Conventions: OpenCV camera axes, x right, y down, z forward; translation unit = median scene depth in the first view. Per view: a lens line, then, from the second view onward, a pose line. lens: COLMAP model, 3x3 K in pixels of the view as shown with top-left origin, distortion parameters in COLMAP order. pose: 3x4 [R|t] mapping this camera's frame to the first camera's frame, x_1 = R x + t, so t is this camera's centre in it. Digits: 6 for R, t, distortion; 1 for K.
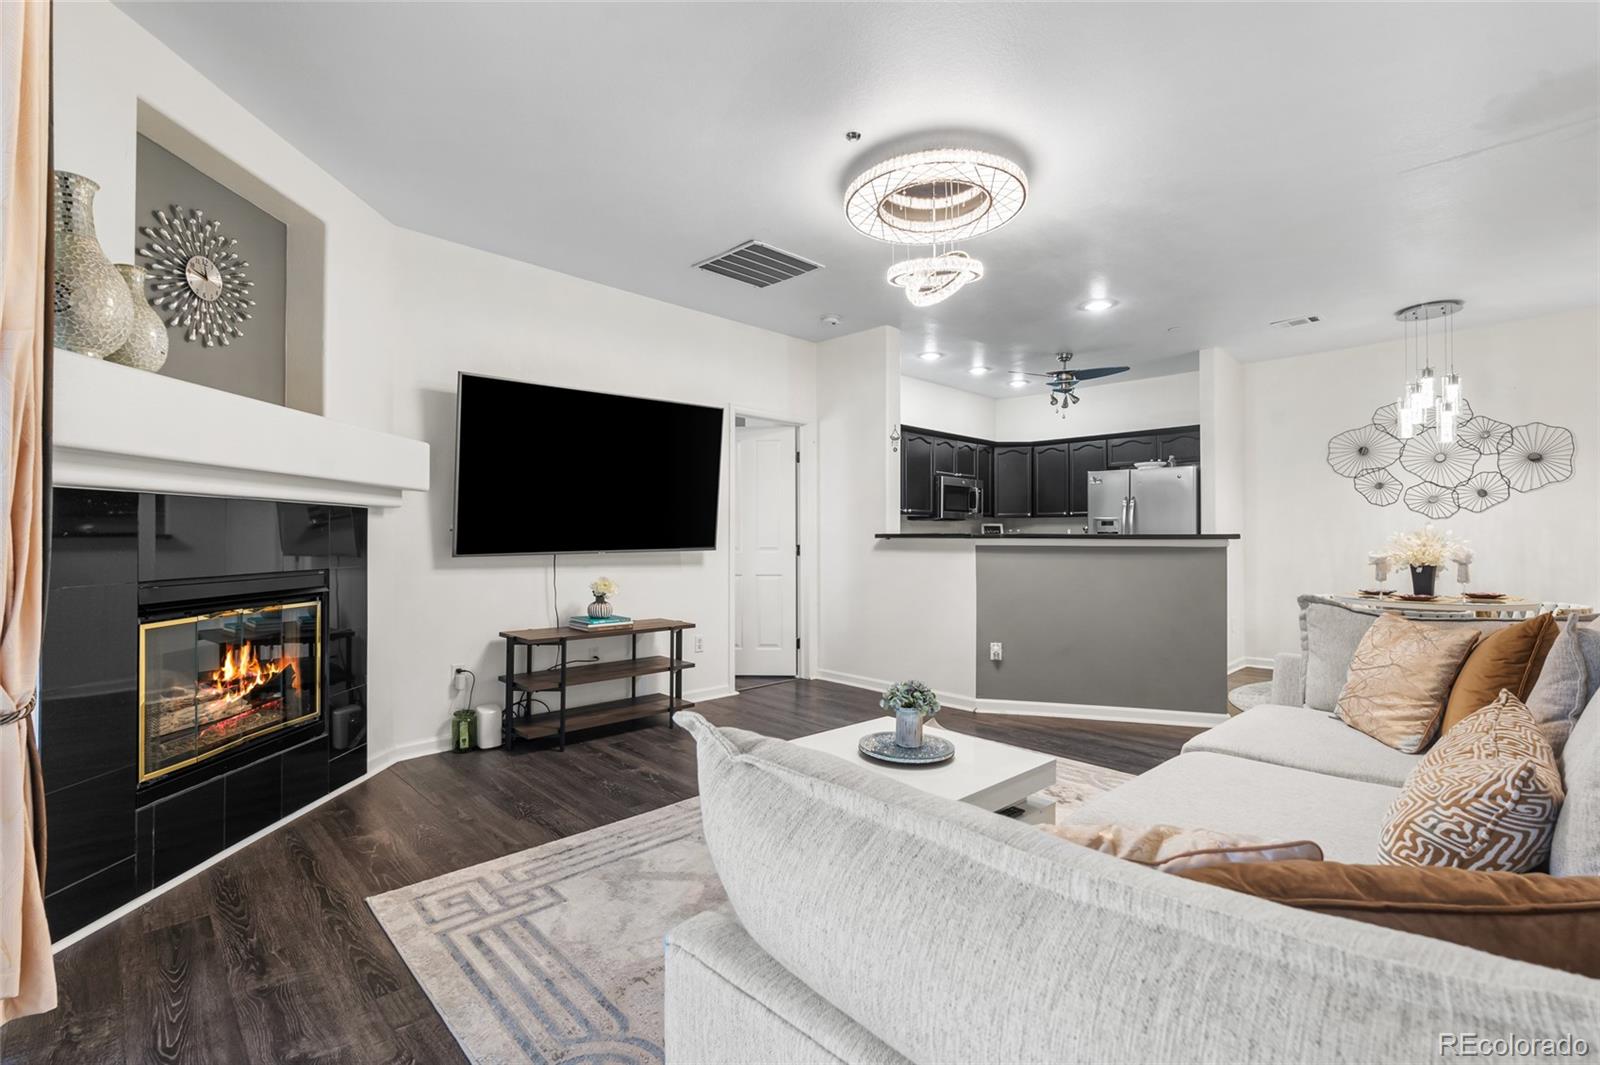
lens RADIAL K [[701.3, 0, 795.1], [0, 701.3, 531.3], [0, 0, 1]] dist [-0.003601, -0.000254]
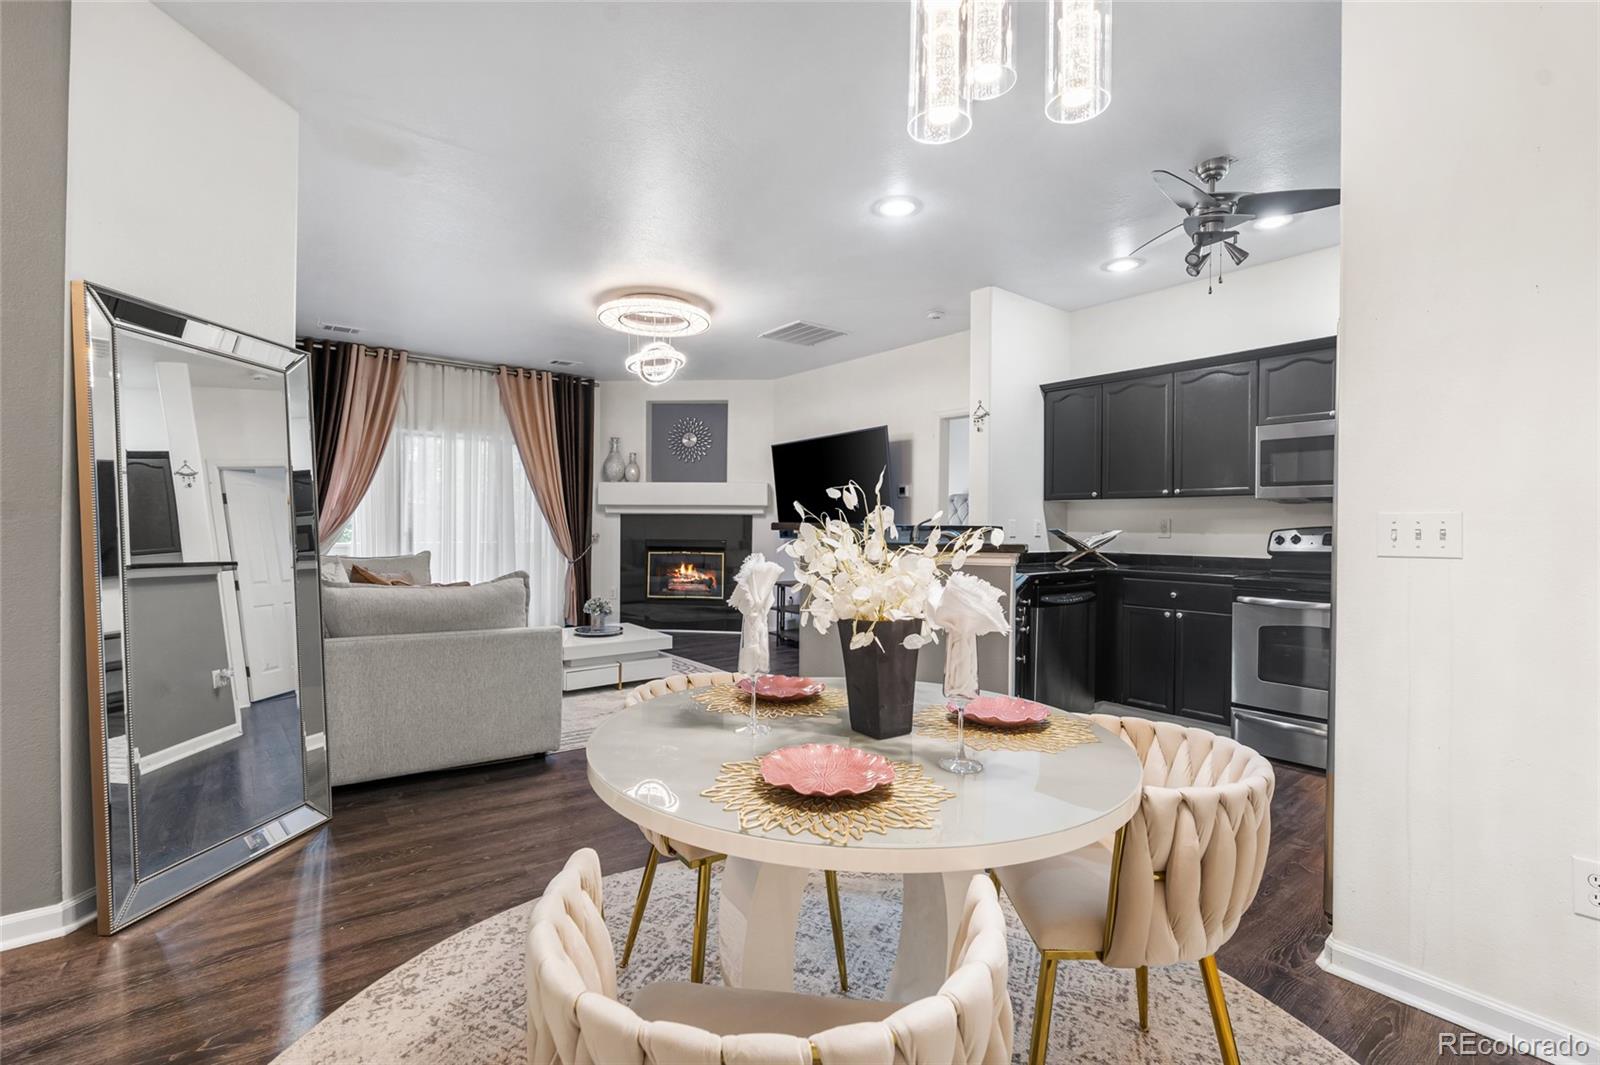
lens RADIAL K [[701.3, 0, 795.1], [0, 701.3, 531.3], [0, 0, 1]] dist [-0.003601, -0.000254]
pose [[-0.098491, 0.002321, -0.995135, 1.969816], [-0.002796, 0.999993, 0.002609, 0.016536], [0.995134, 0.003039, -0.098484, 1.646227]]
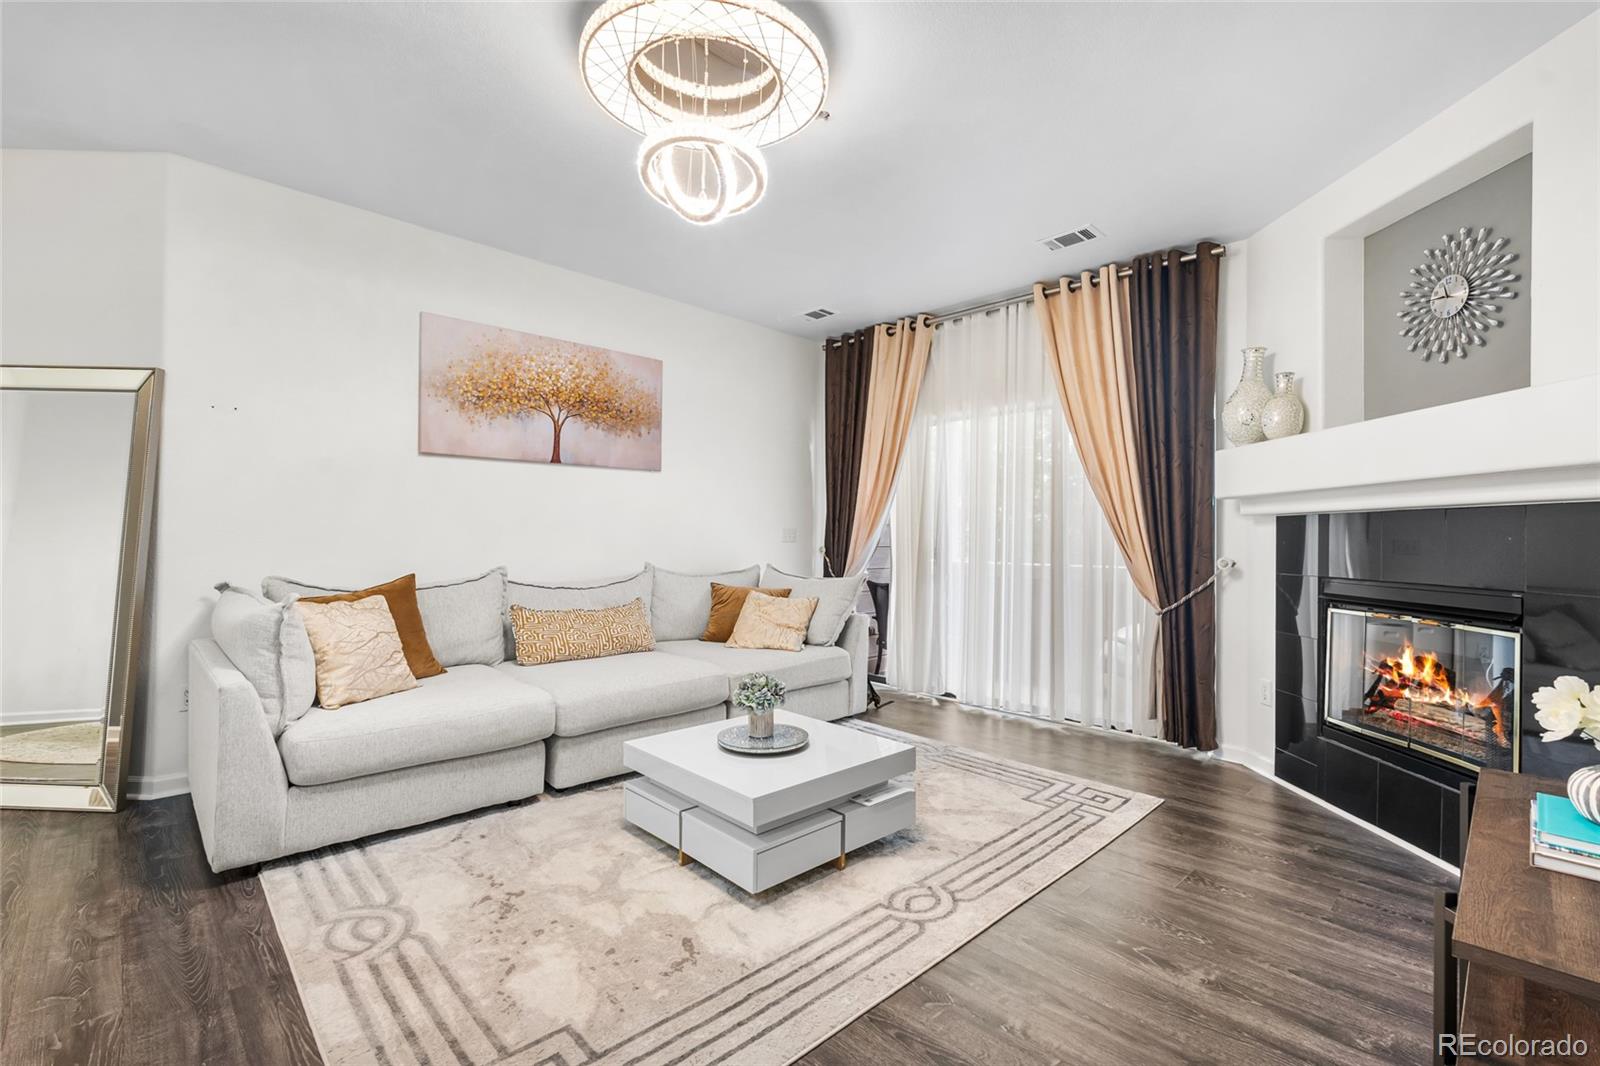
lens RADIAL K [[701.3, 0, 795.1], [0, 701.3, 531.8], [0, 0, 1]] dist [-0.003601, -0.000254]
pose [[-0.999870, -0.016107, -0.000024, 0.108650], [-0.016106, 0.999798, -0.012048, 0.013189], [0.000218, -0.012046, -0.999927, 1.915139]]
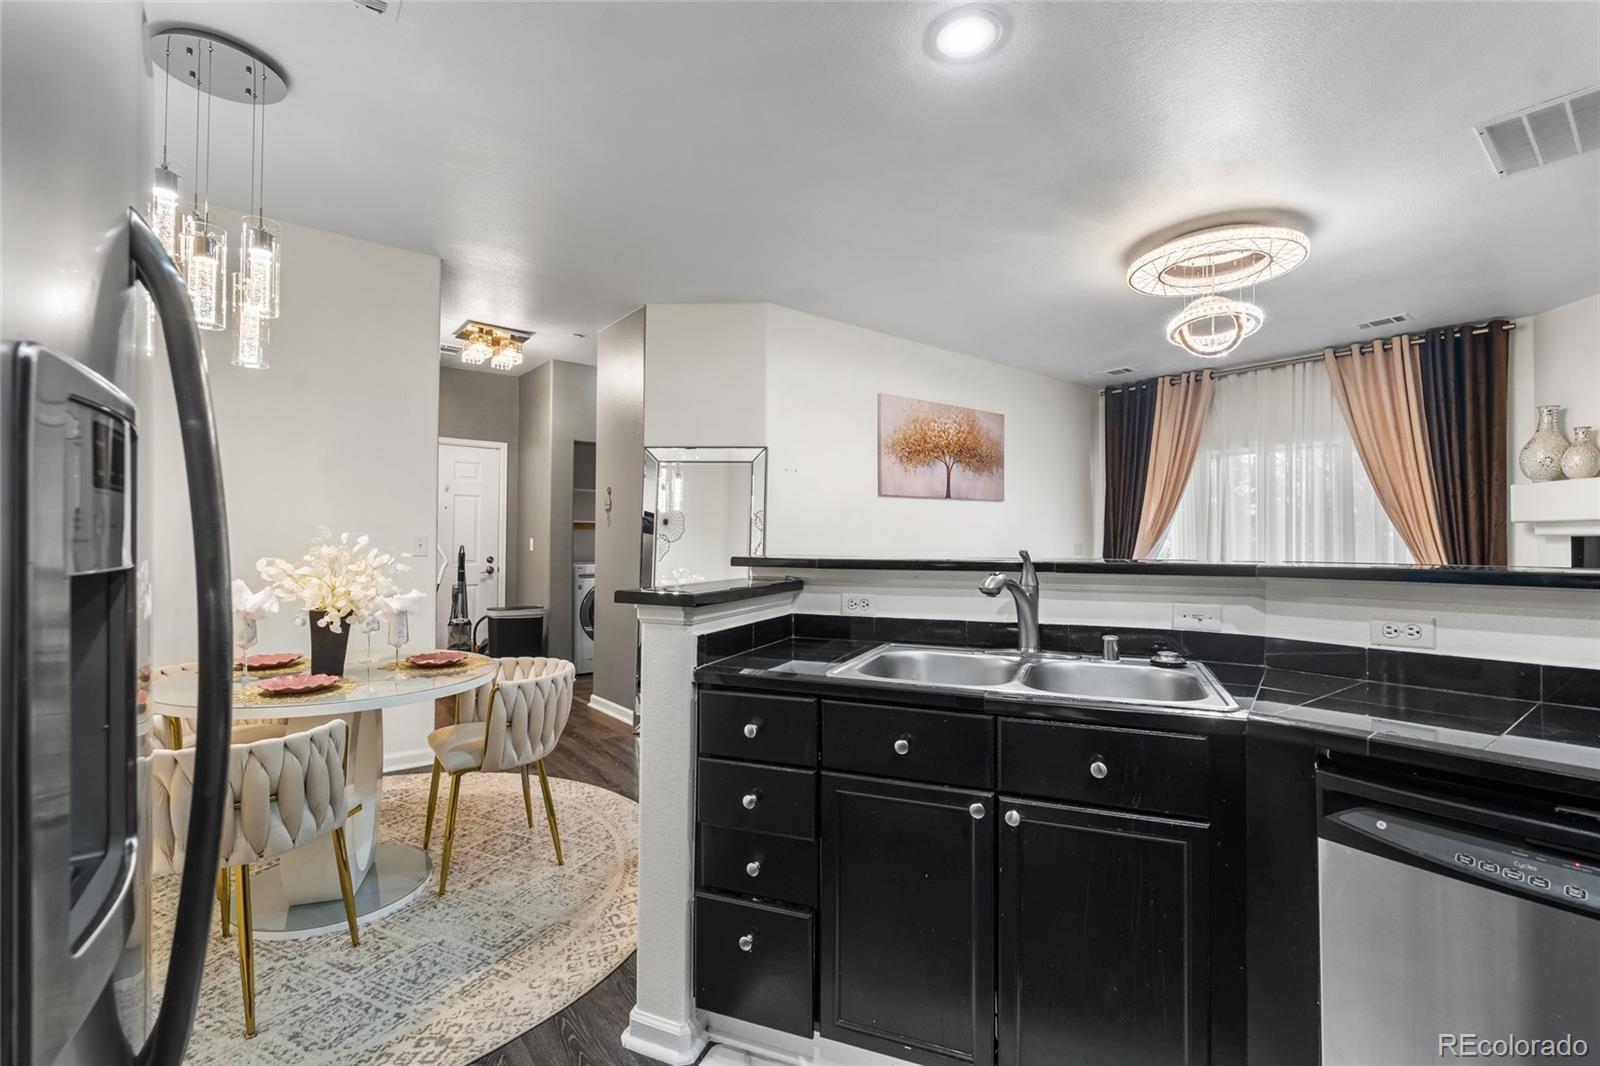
lens RADIAL K [[701.3, 0, 795.1], [0, 701.3, 531.8], [0, 0, 1]] dist [-0.003601, -0.000254]
pose [[-0.994375, -0.006923, 0.105689, 0.841008], [-0.008682, 0.999831, -0.016201, -0.012586], [-0.105558, -0.017027, -0.994267, 2.438281]]
